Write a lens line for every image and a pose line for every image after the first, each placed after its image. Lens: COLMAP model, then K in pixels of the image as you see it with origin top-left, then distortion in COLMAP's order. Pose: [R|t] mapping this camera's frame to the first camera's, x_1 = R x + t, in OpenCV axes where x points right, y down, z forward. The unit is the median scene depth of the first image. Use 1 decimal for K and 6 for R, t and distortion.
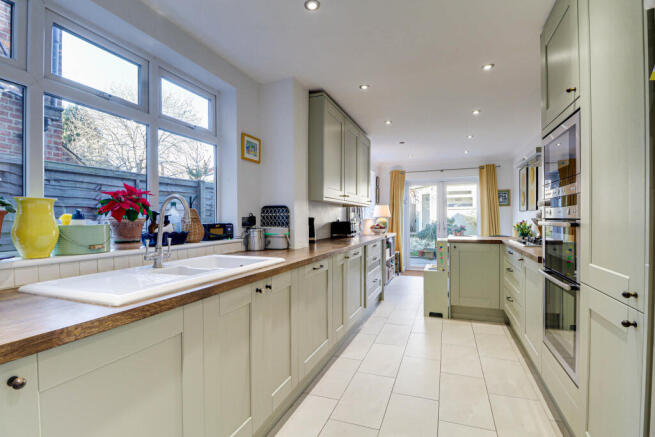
lens RADIAL K [[315.5, 0, 326.2], [0, 315.5, 219.2], [0, 0, 1]] dist [-0.013848, -0.002749]
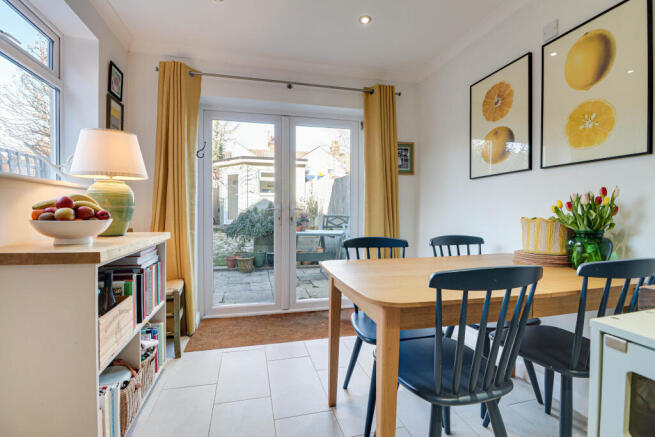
lens RADIAL K [[315.5, 0, 328.4], [0, 315.5, 219.8], [0, 0, 1]] dist [-0.013848, -0.002749]
pose [[0.815862, -0.003637, 0.578235, 0.166576], [-0.012335, 0.999643, 0.023692, 0.020202], [-0.578115, -0.026462, 0.815526, 0.636199]]
